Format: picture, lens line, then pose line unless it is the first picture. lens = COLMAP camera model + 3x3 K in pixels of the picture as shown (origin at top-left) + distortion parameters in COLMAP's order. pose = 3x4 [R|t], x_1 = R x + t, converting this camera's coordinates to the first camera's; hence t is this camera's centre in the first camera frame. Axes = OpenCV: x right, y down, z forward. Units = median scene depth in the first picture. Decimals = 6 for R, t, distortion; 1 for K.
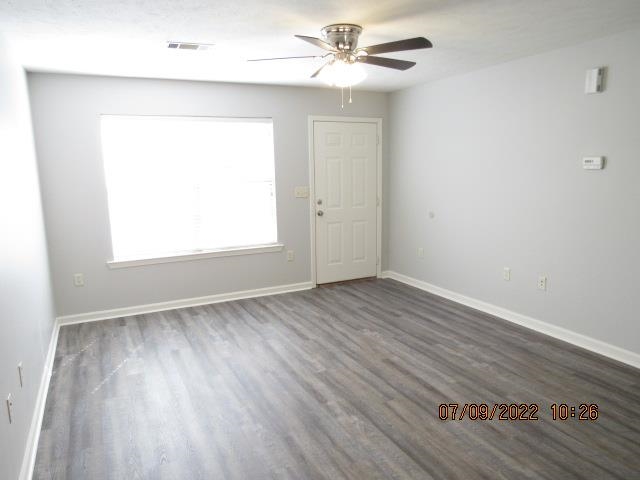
lens RADIAL K [[458.8, 0, 316.2], [0, 458.8, 241.1], [0, 0, 1]] dist [-0.029182, 0.000251]
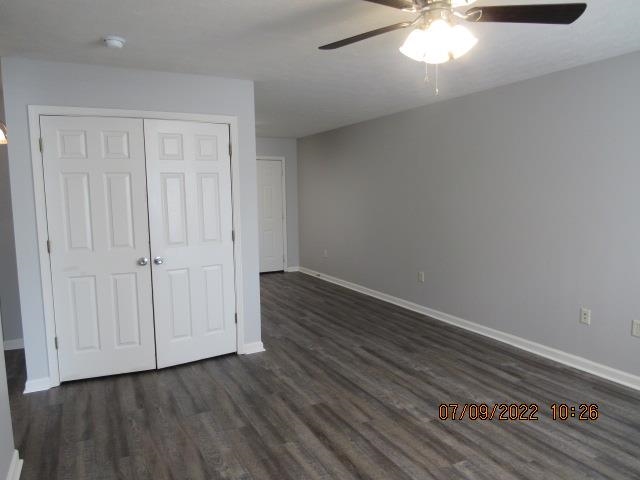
lens RADIAL K [[458.8, 0, 316.2], [0, 458.8, 241.1], [0, 0, 1]] dist [-0.029182, 0.000251]
pose [[-0.999407, 0.030081, -0.016766, 0.241469], [0.024578, 0.964053, 0.264570, -0.251748], [0.024122, 0.264001, -0.964221, 1.620241]]
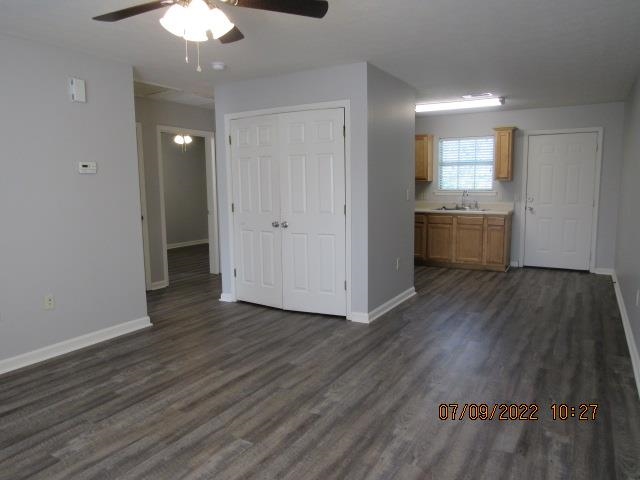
lens RADIAL K [[458.8, 0, 316.2], [0, 458.8, 241.1], [0, 0, 1]] dist [-0.029182, 0.000251]
pose [[-0.543868, -0.084407, 0.834915, -0.624219], [0.155091, 0.967679, 0.198856, -0.142240], [-0.824715, 0.237639, -0.513199, 1.220288]]
